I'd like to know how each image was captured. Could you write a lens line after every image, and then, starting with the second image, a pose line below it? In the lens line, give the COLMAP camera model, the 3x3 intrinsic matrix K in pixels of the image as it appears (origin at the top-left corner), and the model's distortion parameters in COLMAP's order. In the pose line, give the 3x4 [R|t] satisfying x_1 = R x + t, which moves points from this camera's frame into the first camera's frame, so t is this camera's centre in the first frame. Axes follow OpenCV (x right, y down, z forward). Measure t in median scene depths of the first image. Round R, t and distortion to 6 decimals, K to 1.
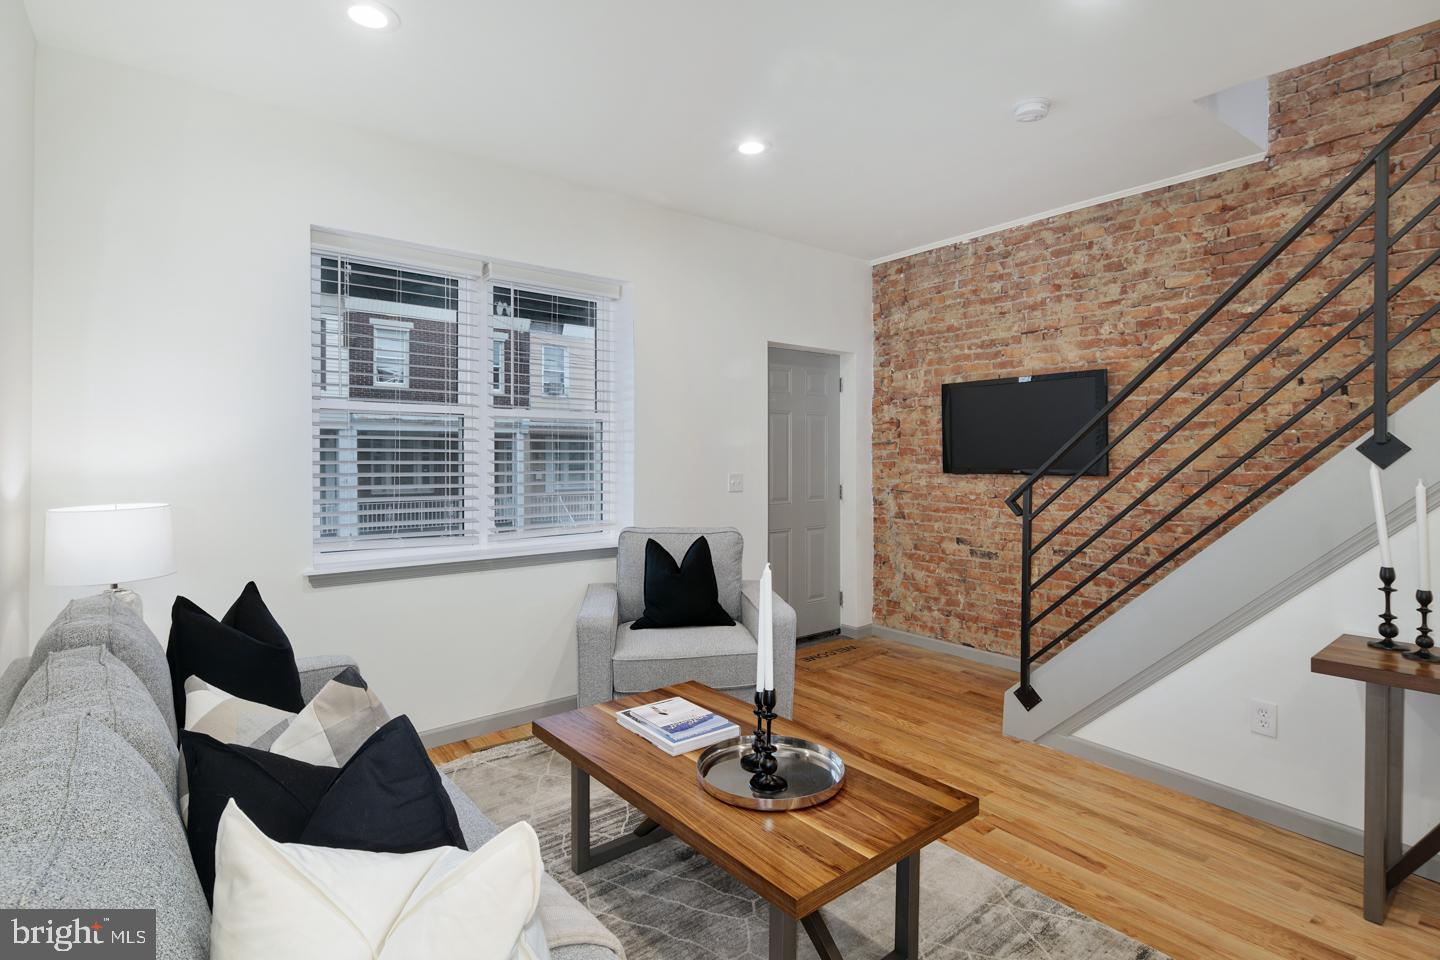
lens RADIAL K [[719.1, 0, 739.4], [0, 719.1, 452.8], [0, 0, 1]] dist [0.002629, -0.000585]
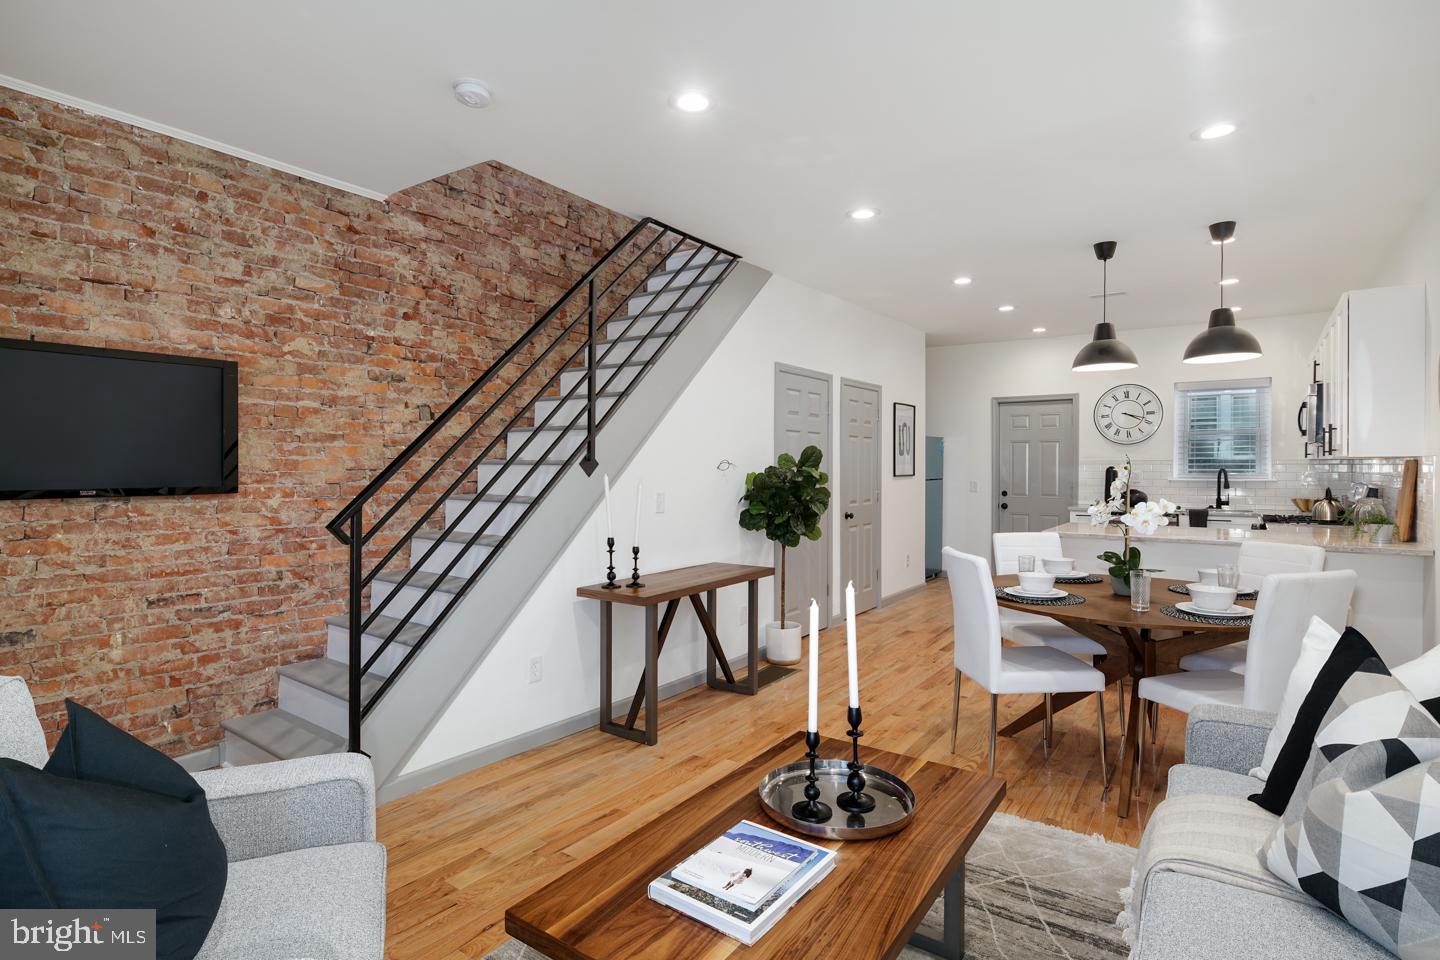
lens RADIAL K [[714.6, 0, 707.9], [0, 714.6, 473.8], [0, 0, 1]] dist [-0.000069, -0.000567]
pose [[-0.242528, -0.009369, 0.970099, -0.439701], [-0.004003, 0.999955, 0.008656, 0.001269], [-0.970136, -0.001784, -0.242554, 0.735619]]
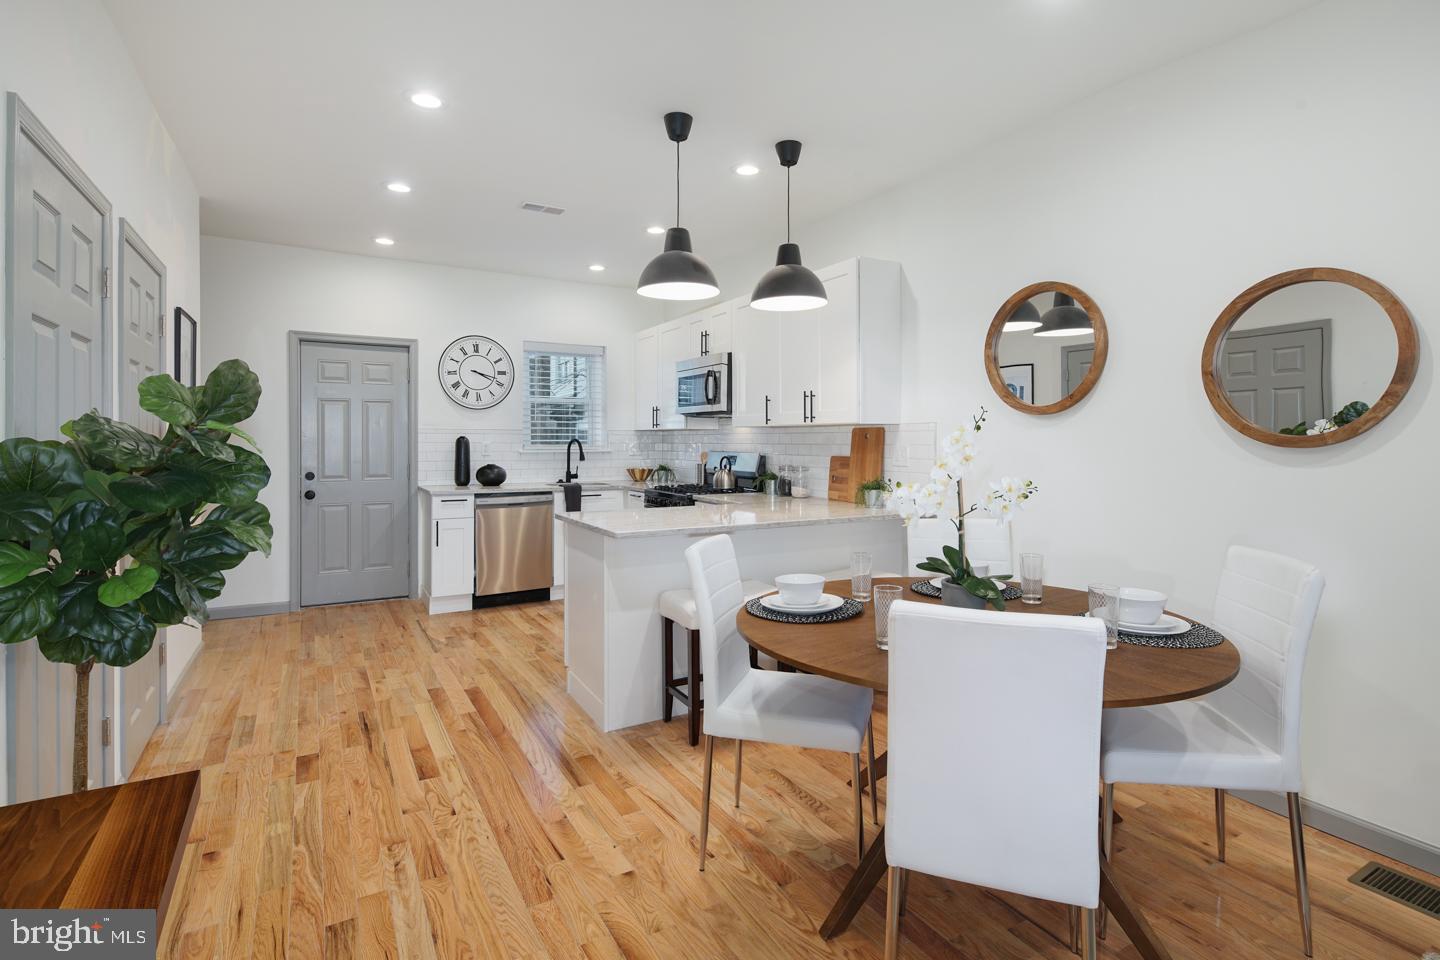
lens RADIAL K [[720.6, 0, 723.9], [0, 720.6, 444.1], [0, 0, 1]] dist [0.004204, -0.007480]
pose [[-0.984214, -0.000646, 0.176984, 0.377514], [-0.000917, 0.999999, -0.001452, 0.012814], [-0.176983, -0.001592, -0.984213, 0.631720]]
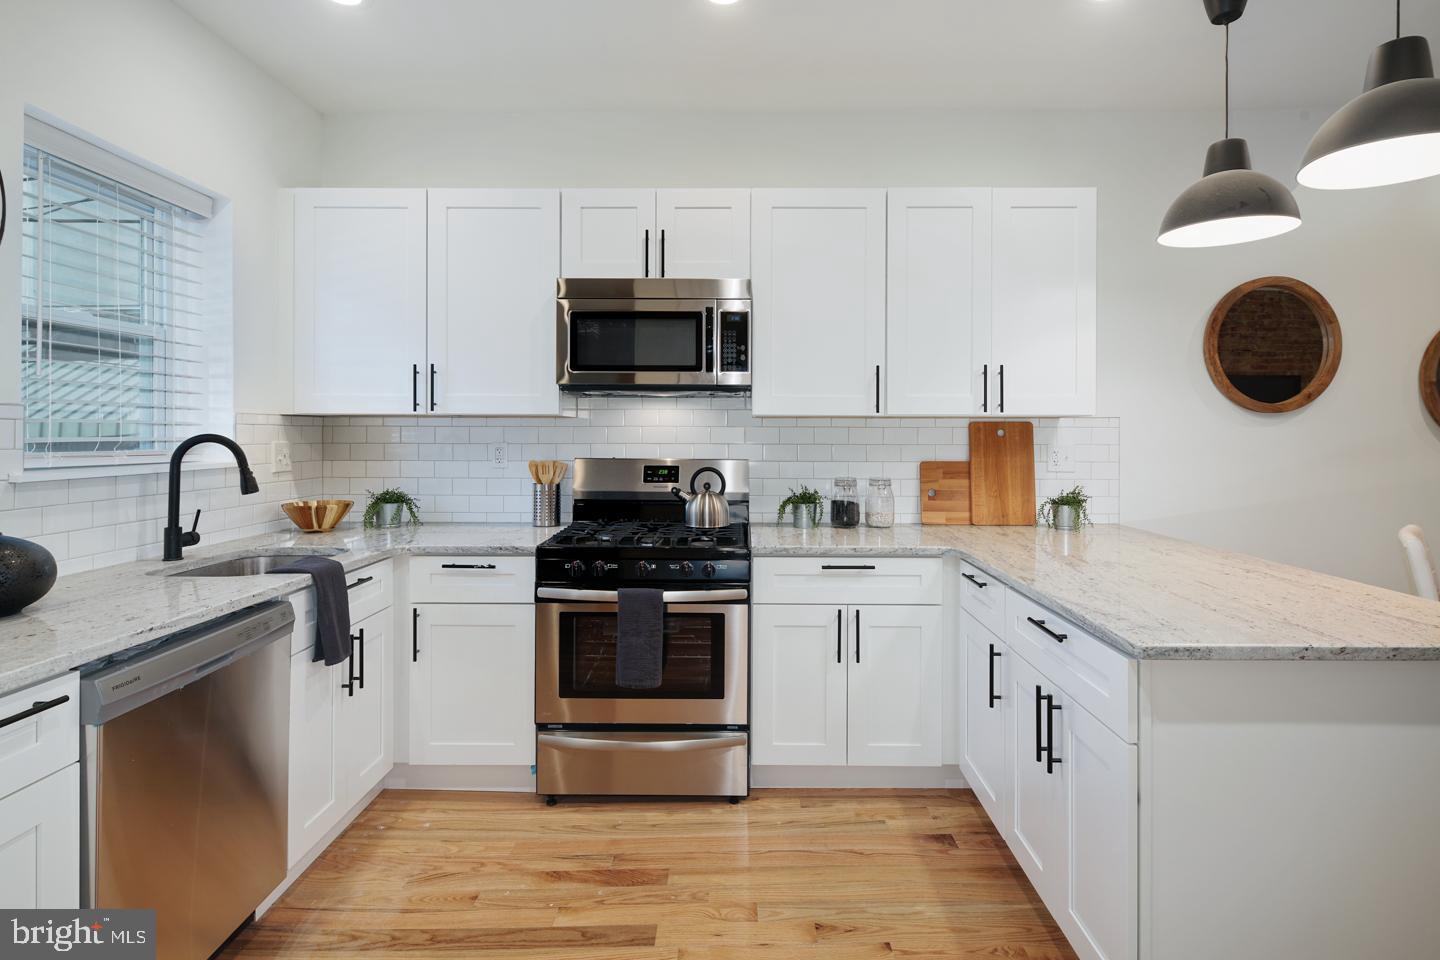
lens RADIAL K [[716.9, 0, 720.5], [0, 716.9, 435.5], [0, 0, 1]] dist [0.001050, 0.000071]
pose [[-0.636752, 0.000661, -0.771068, 1.219471], [0.003384, 0.999992, -0.001937, 0.001429], [0.771061, -0.003843, -0.636750, -0.265015]]
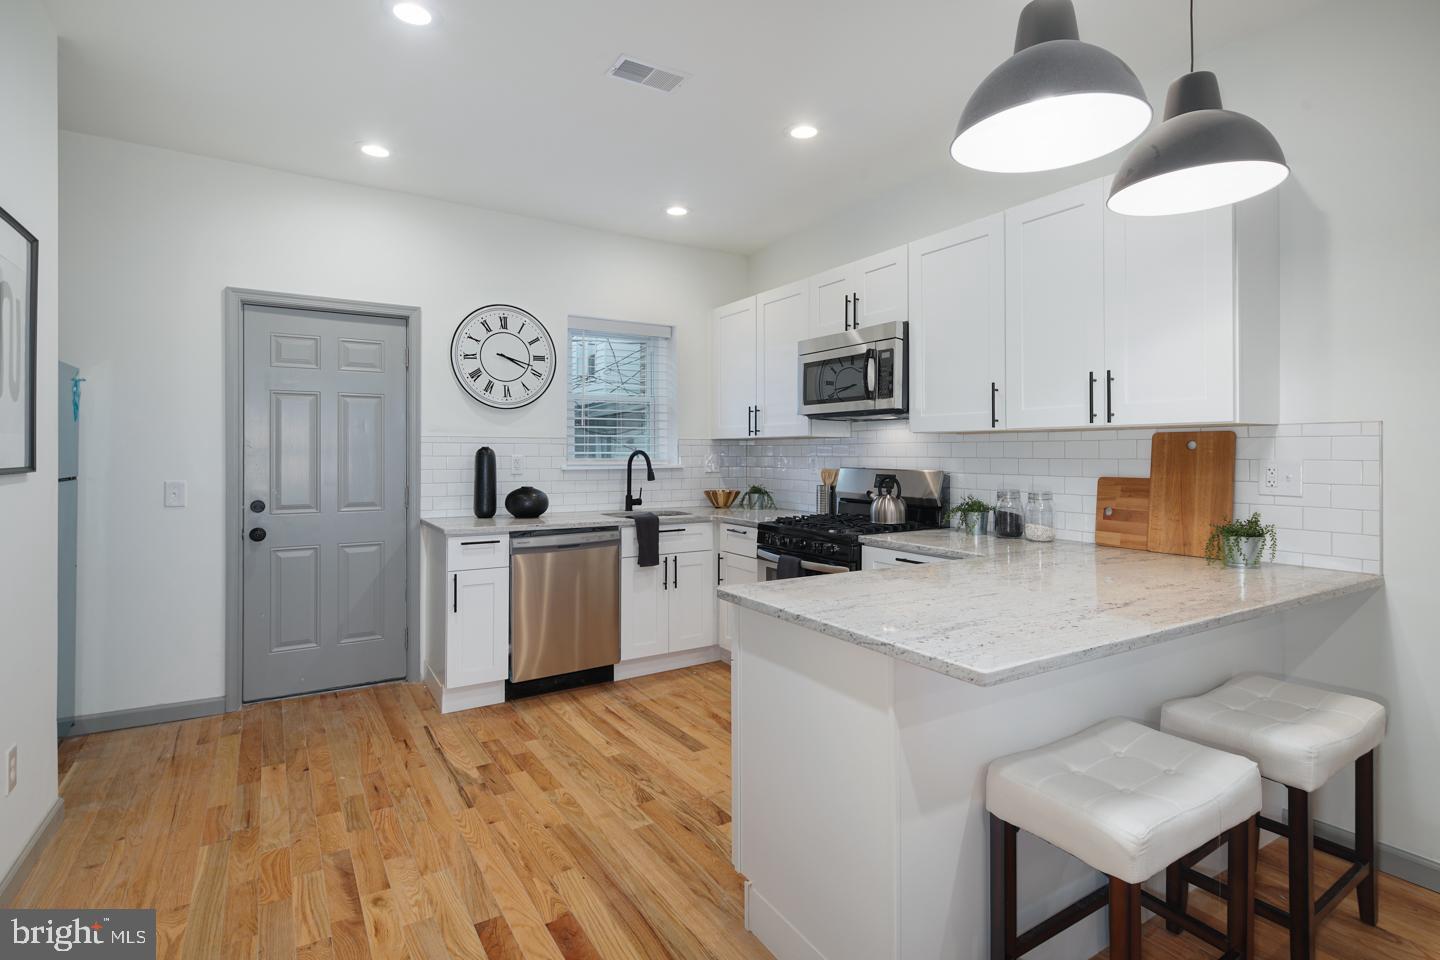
lens RADIAL K [[719.1, 0, 739.4], [0, 719.1, 452.8], [0, 0, 1]] dist [0.002629, -0.000585]
pose [[-0.992471, 0.000880, 0.122476, 0.710554], [0.000052, 0.999977, -0.006767, 0.010053], [-0.122479, -0.006710, -0.992448, 0.210618]]
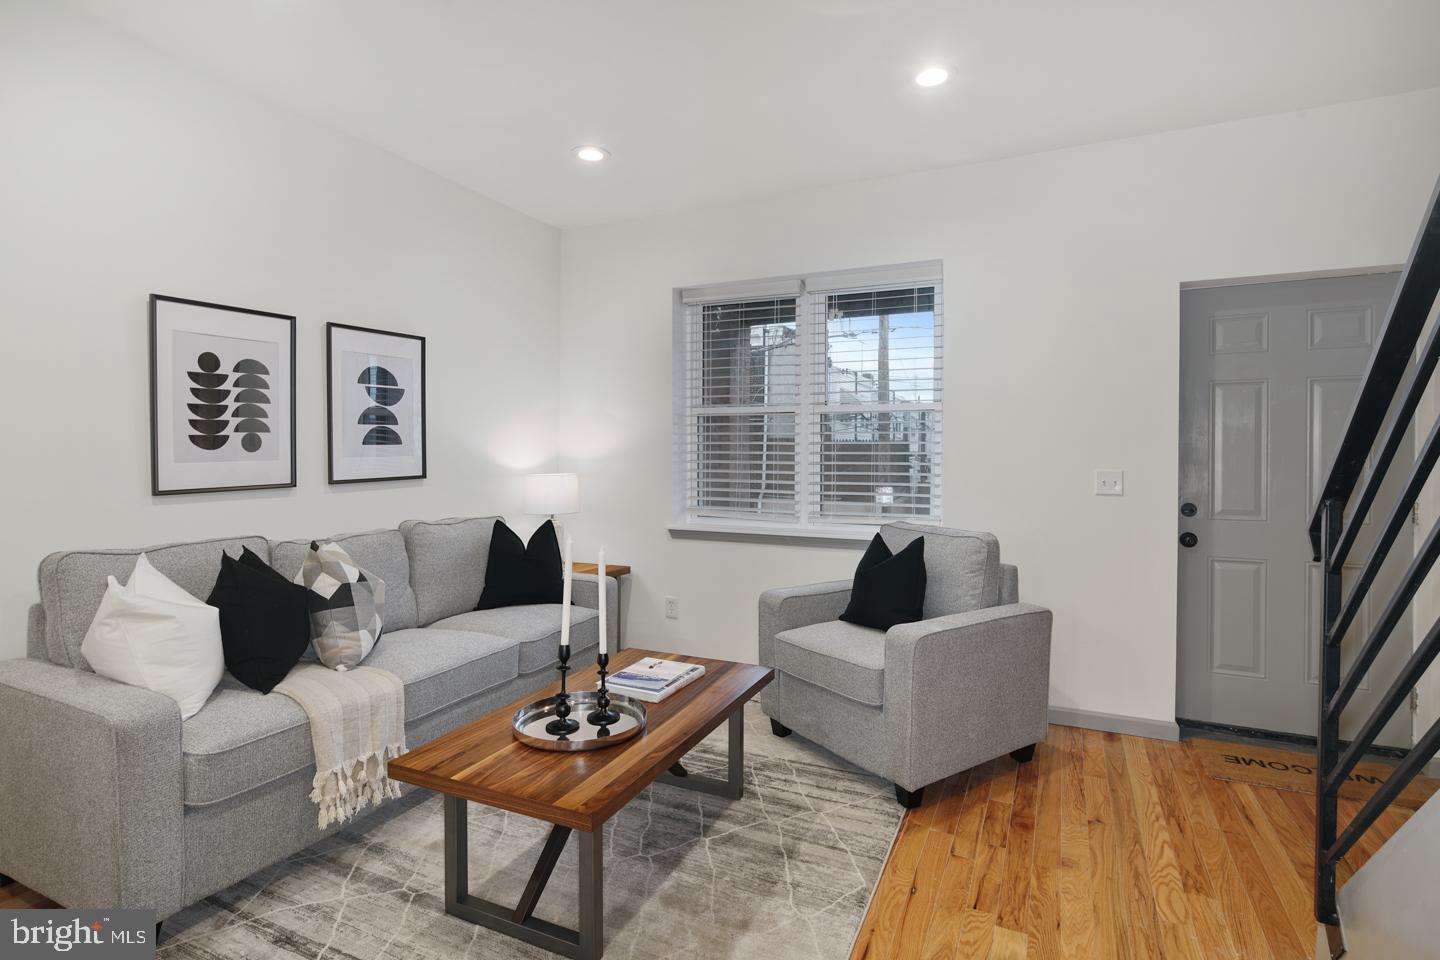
lens RADIAL K [[715.1, 0, 719.3], [0, 715.1, 452.3], [0, 0, 1]] dist [0.000687, -0.000727]
pose [[0.421285, -0.000968, -0.906928, 0.605085], [0.000890, 0.999999, -0.000654, 0.012510], [0.906928, -0.000531, 0.421286, 0.382201]]
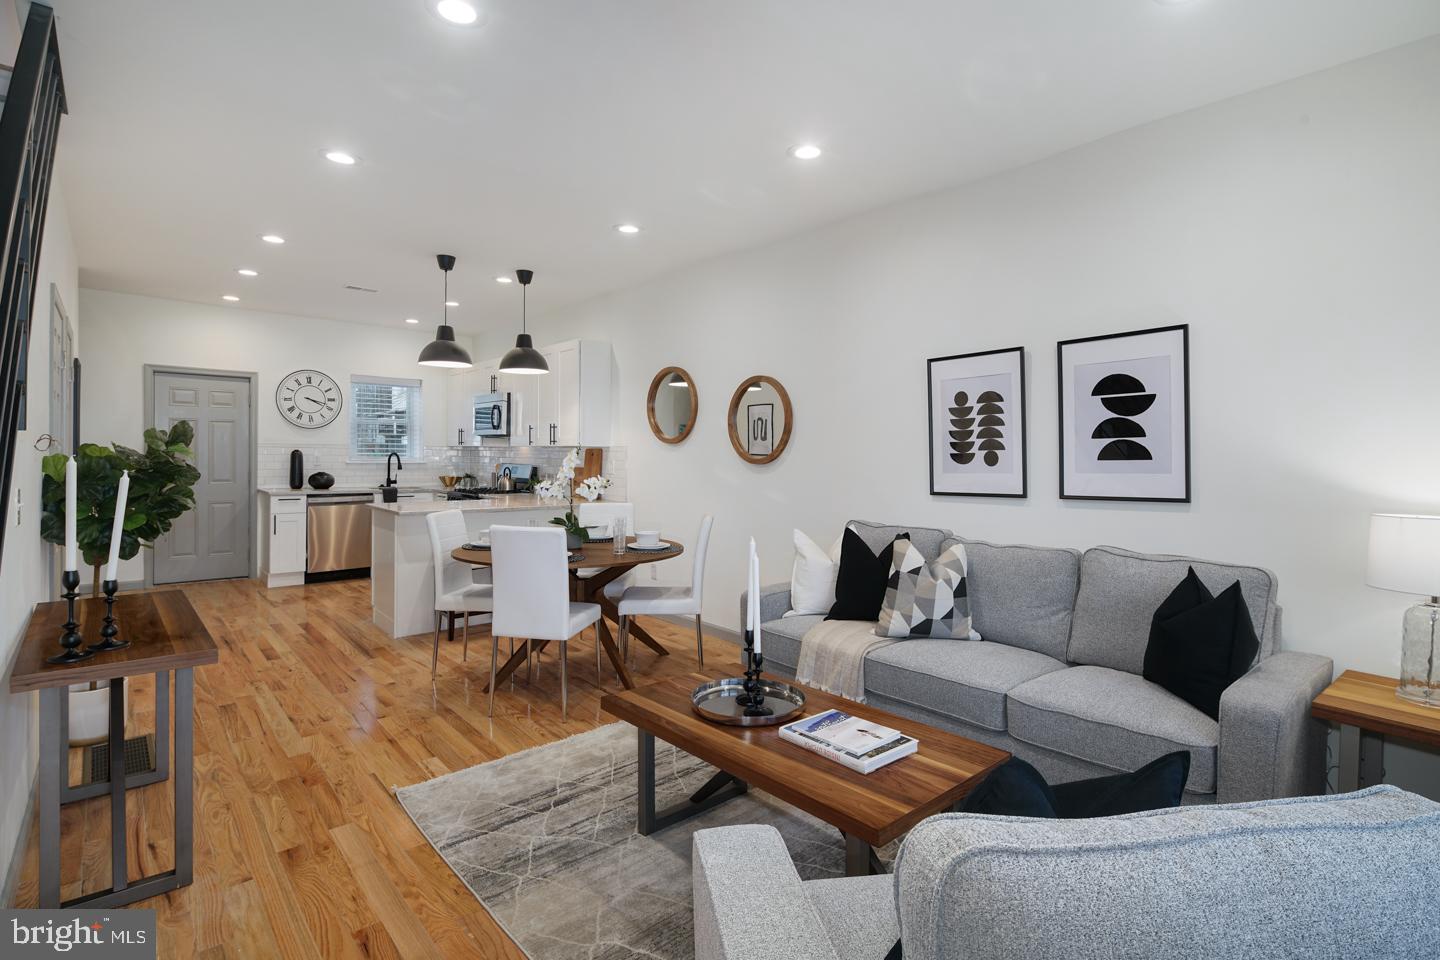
lens RADIAL K [[706.6, 0, 729.1], [0, 706.6, 462.4], [0, 0, 1]] dist [0.020599, -0.019529]
pose [[-0.999688, -0.010628, -0.022600, 0.057860], [-0.010758, 0.999926, 0.005669, 0.004463], [0.022538, 0.005911, -0.999729, 1.189320]]
